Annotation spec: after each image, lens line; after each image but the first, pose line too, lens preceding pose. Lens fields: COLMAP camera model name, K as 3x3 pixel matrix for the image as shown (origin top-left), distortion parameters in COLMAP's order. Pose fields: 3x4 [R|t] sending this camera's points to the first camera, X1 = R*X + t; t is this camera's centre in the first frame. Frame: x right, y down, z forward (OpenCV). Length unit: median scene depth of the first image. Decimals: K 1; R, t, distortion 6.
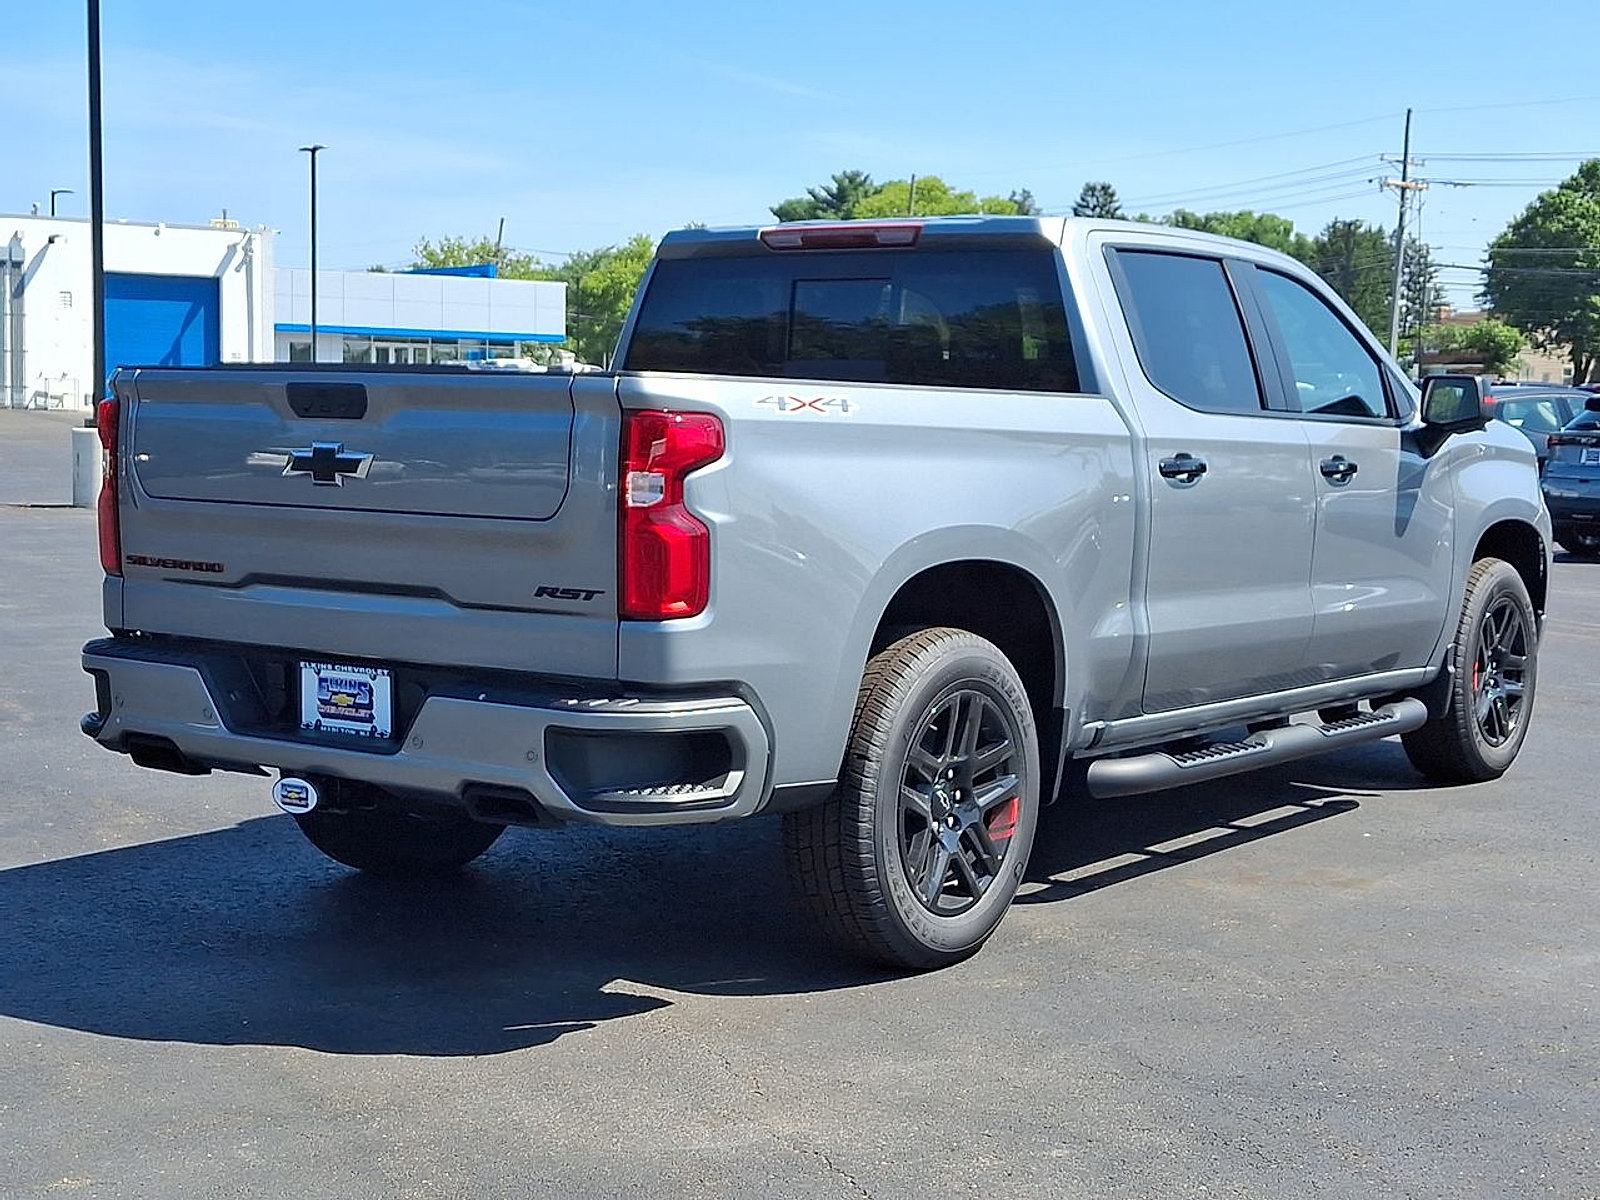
lens RADIAL K [[2395.5, 0, 790.7], [0, 2395.5, 620.9], [0, 0, 1]] dist [0.158806, -0.371480]
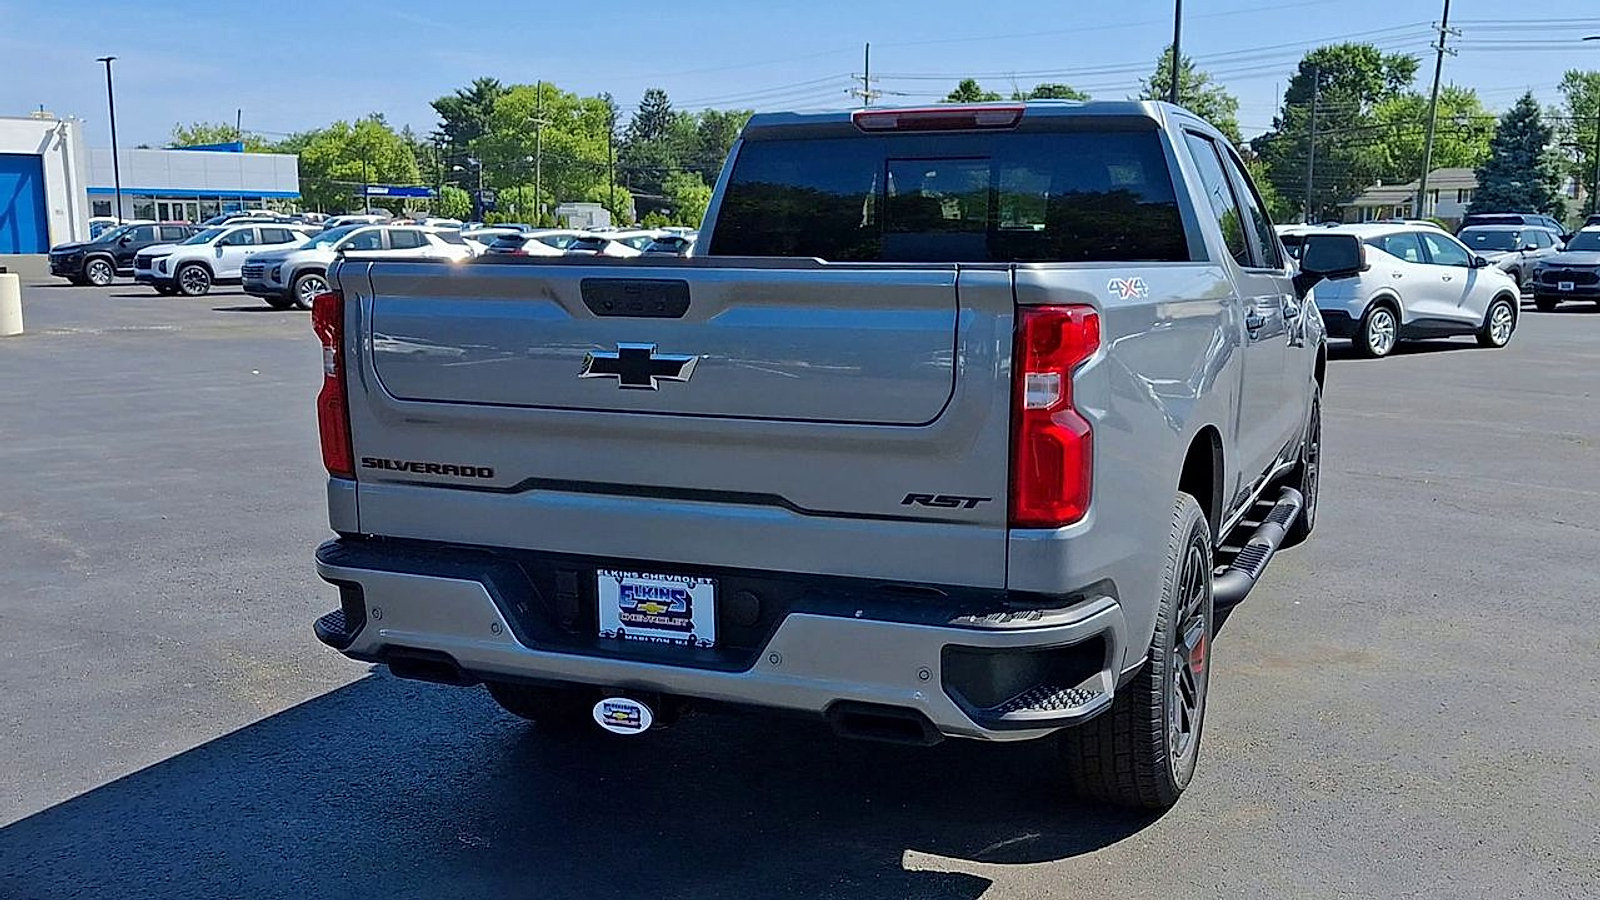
lens RADIAL K [[1507.1, 0, 821.5], [0, 1507.1, 518.6], [0, 0, 1]] dist [0.153677, -0.373095]
pose [[0.969233, -0.059014, 0.238966, -0.260870], [0.036249, 0.994470, 0.098564, -0.059782], [-0.243461, -0.086870, 0.966013, 0.398014]]
